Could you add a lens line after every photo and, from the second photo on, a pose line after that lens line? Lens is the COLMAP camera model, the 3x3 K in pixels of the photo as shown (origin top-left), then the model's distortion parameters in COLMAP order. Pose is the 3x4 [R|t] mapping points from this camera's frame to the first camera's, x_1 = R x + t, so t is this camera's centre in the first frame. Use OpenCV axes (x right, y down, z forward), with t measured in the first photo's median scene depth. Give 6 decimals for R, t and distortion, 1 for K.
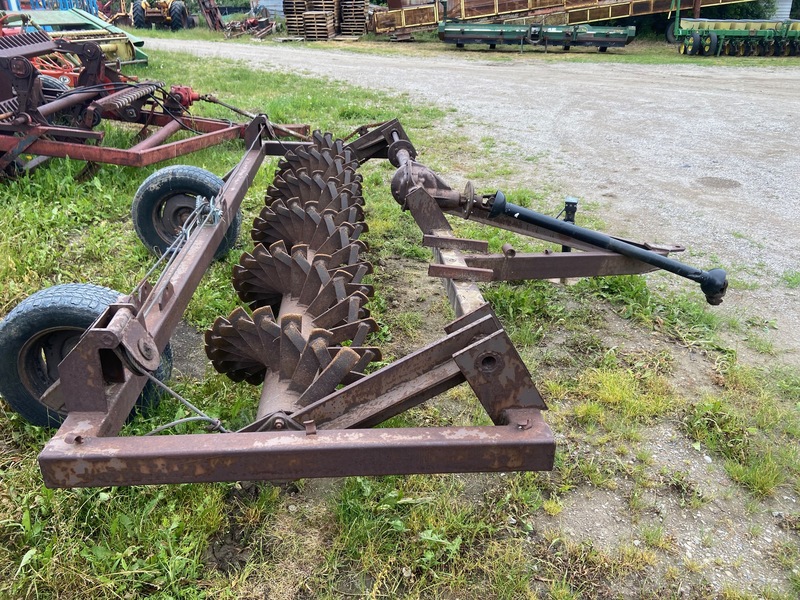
lens RADIAL K [[607.1, 0, 396.7], [0, 607.1, 301.7], [0, 0, 1]] dist [0.146569, -0.172508]
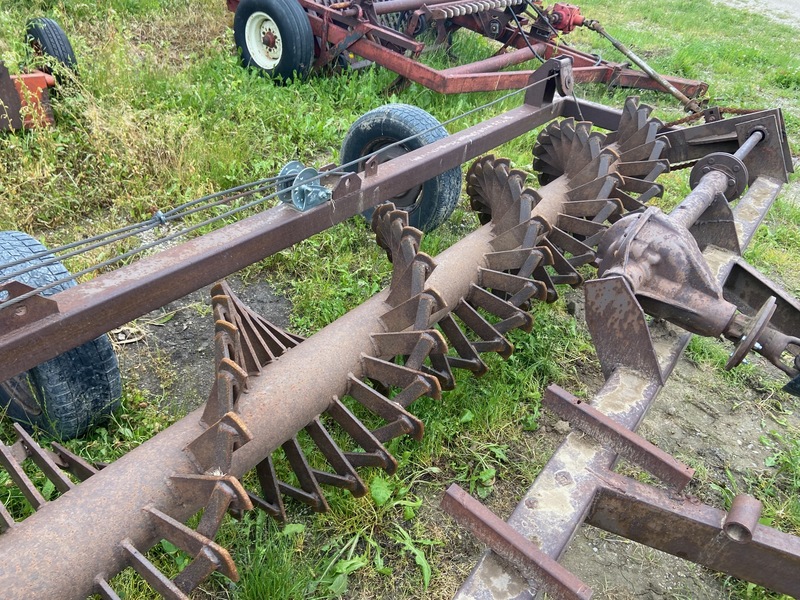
lens RADIAL K [[607.1, 0, 396.7], [0, 607.1, 301.7], [0, 0, 1]] dist [0.146569, -0.172508]
pose [[0.759418, 0.406983, -0.507592, 0.083454], [-0.351362, 0.913182, 0.206502, -0.110821], [0.547567, 0.021527, 0.836485, 0.272981]]
